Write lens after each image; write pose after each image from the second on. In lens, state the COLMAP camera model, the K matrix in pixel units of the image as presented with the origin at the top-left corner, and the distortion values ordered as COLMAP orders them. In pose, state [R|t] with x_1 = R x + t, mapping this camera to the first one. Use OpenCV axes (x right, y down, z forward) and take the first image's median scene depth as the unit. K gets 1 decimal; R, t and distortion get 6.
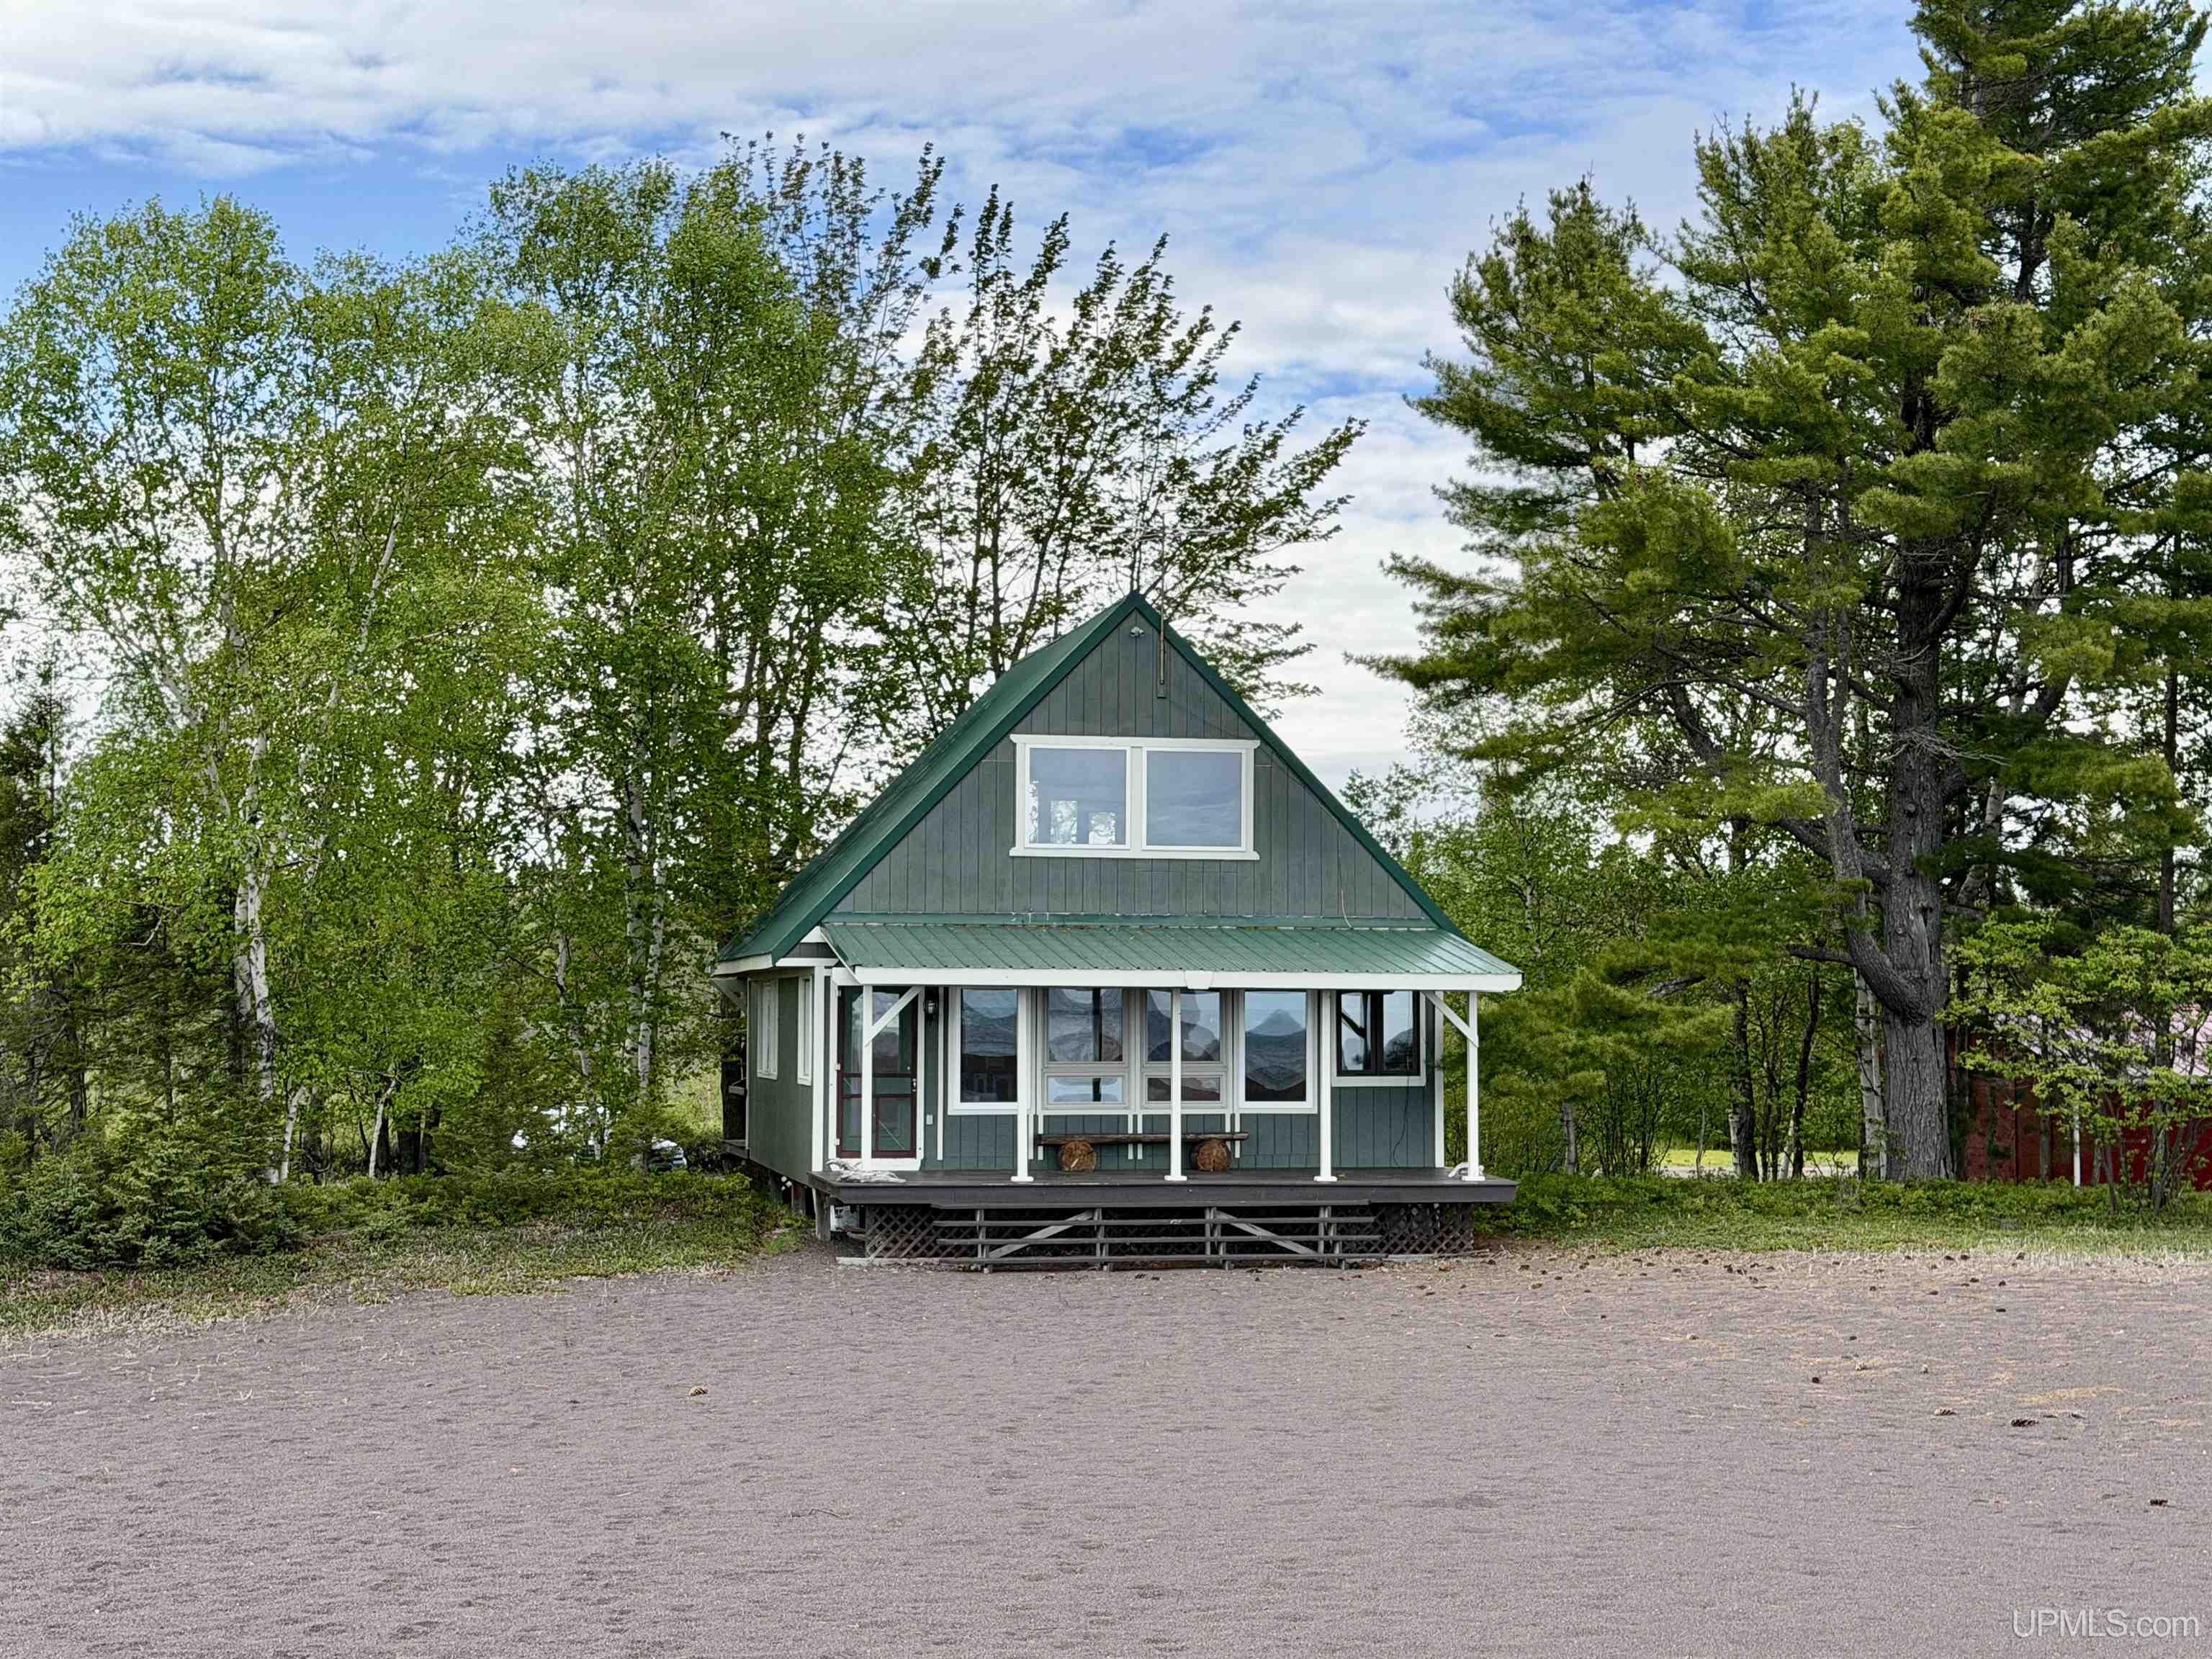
lens RADIAL K [[3371.6, 0, 1117.2], [0, 3371.6, 820.6], [0, 0, 1]] dist [0.105235, 0.000000]
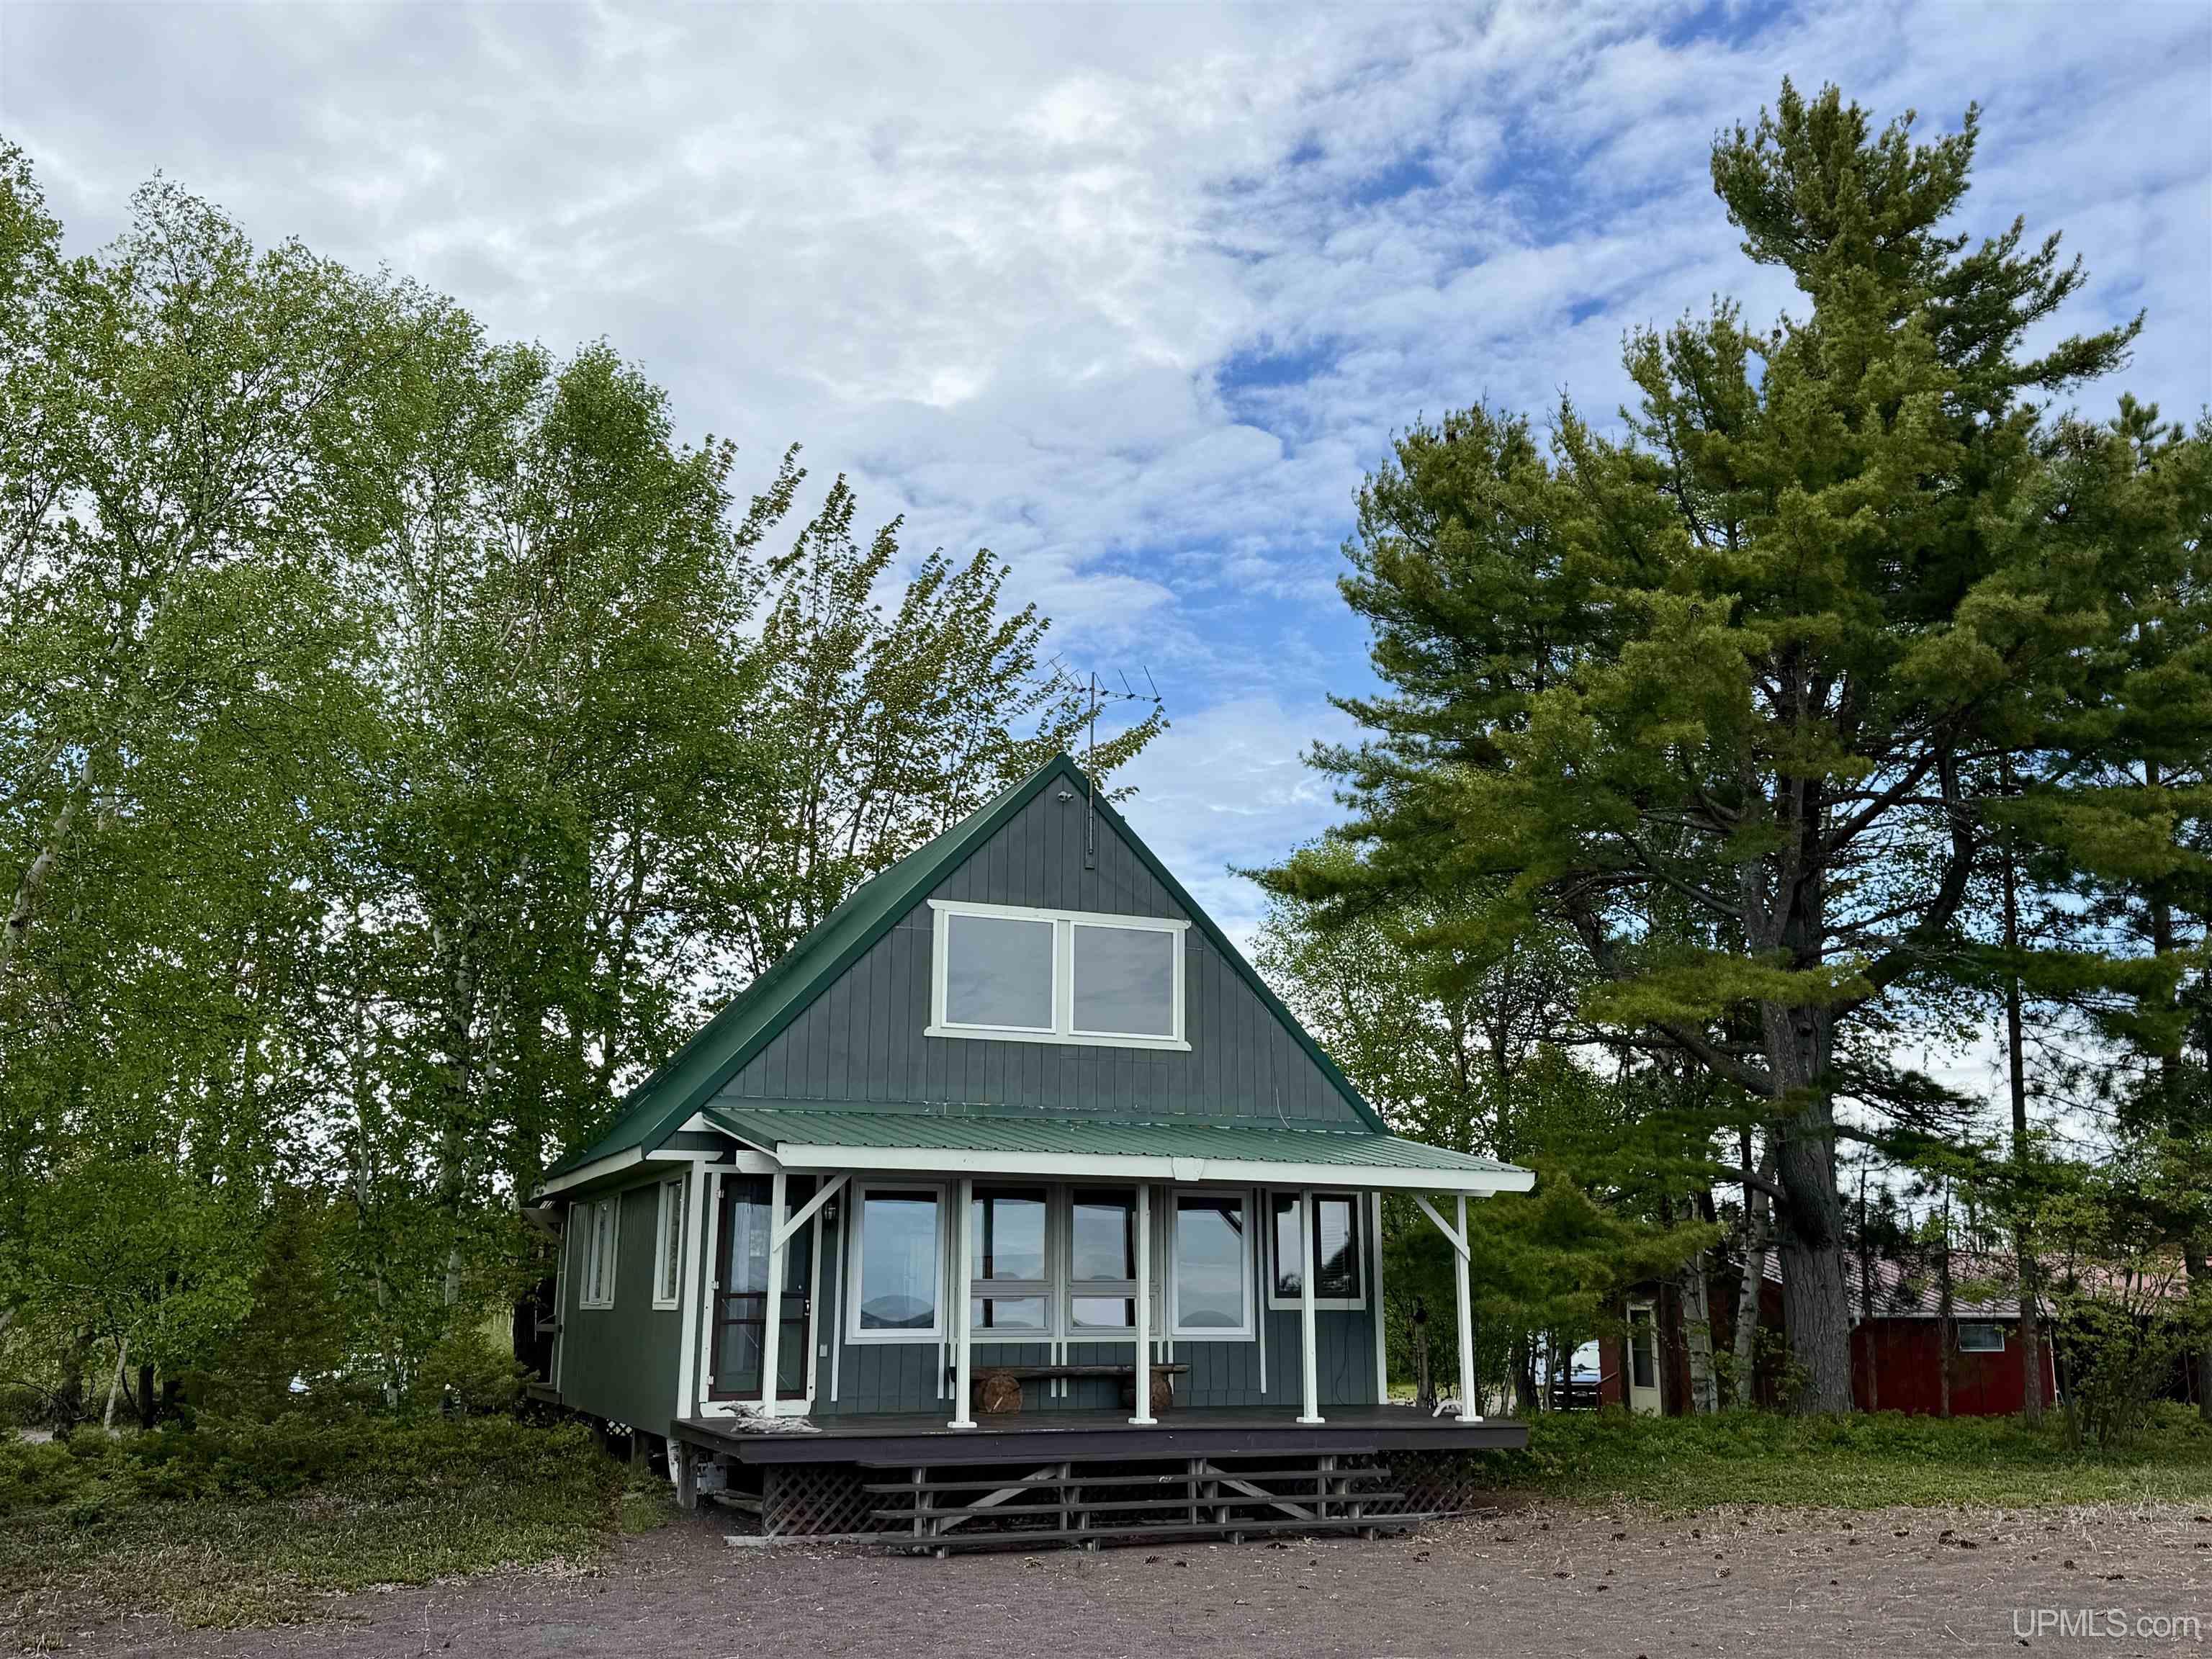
lens RADIAL K [[2042.4, 0, 1104.8], [0, 2042.4, 823.5], [0, 0, 1]] dist [0.081743, 0.000000]
pose [[0.984495, 0.041029, 0.170549, -0.078410], [-0.011904, 0.985646, -0.168405, 0.044742], [-0.175011, 0.163764, 0.970851, 0.469364]]
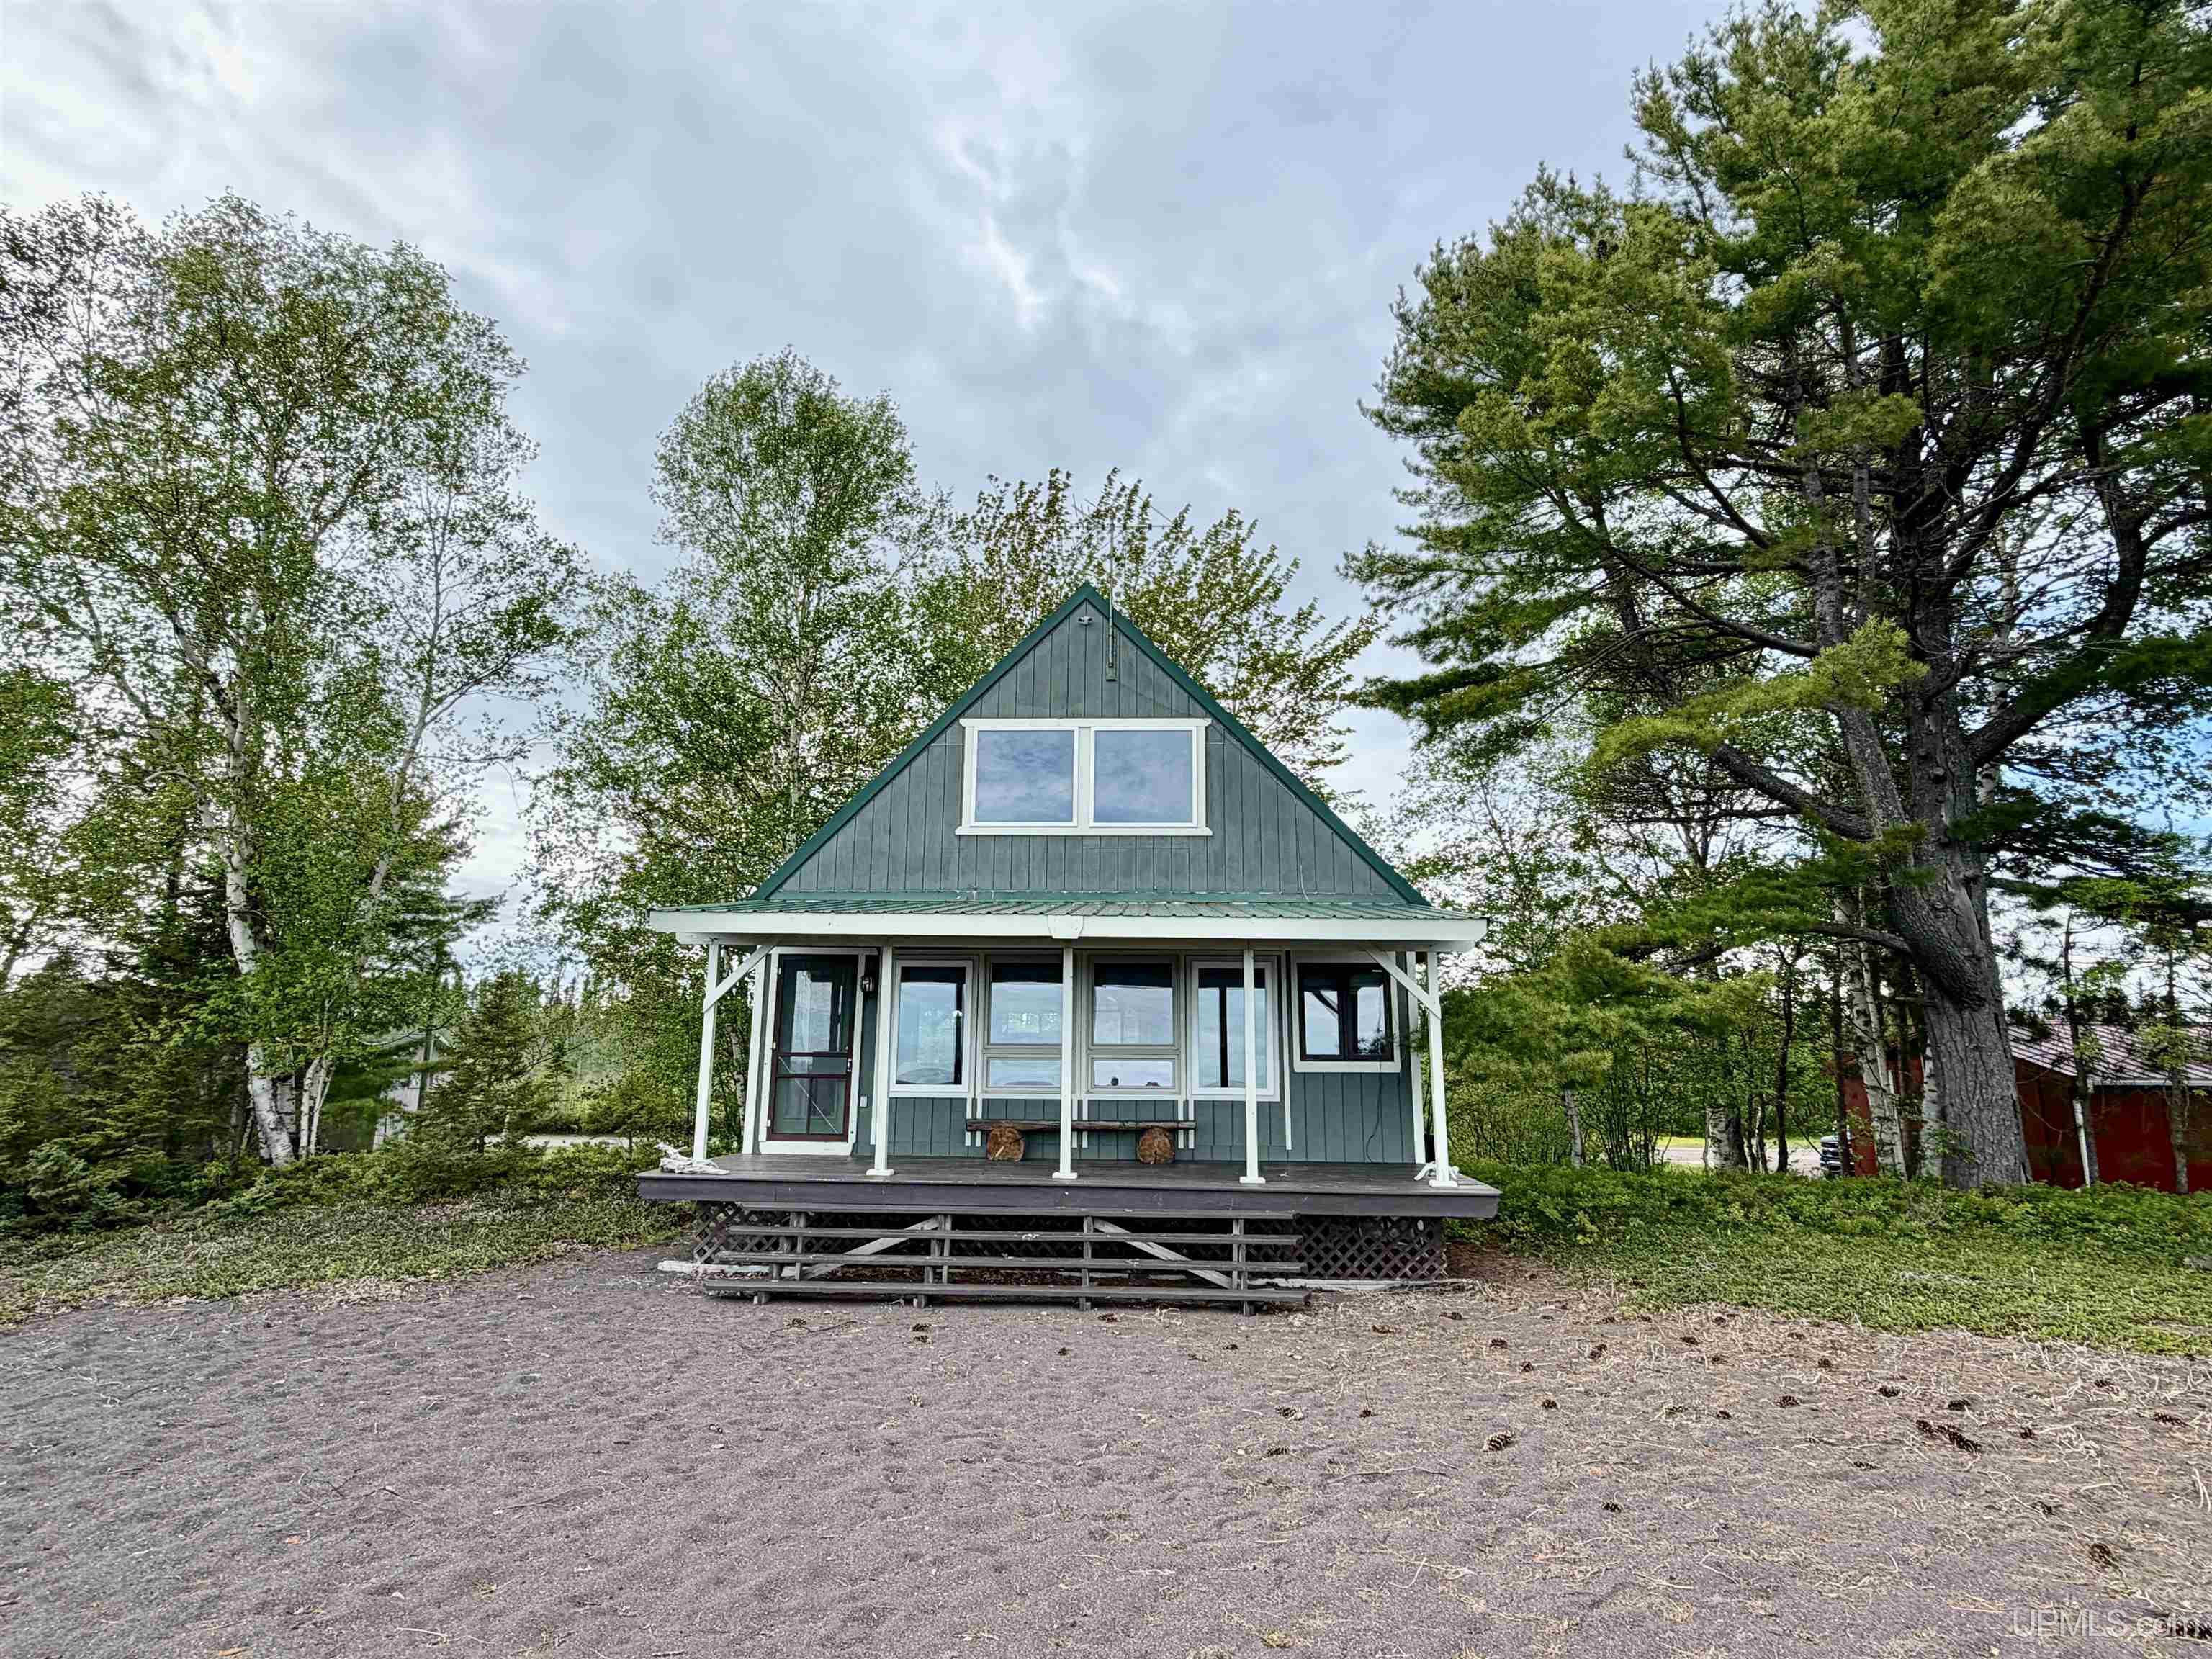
lens RADIAL K [[1160.2, 0, 1087.5], [0, 1160.2, 814.4], [0, 0, 1]] dist [0.005819, 0.004306]
pose [[0.966355, -0.047463, -0.252794, 0.094423], [0.006631, 0.987098, -0.159983, 0.060379], [0.257125, 0.152924, 0.954202, 0.678140]]
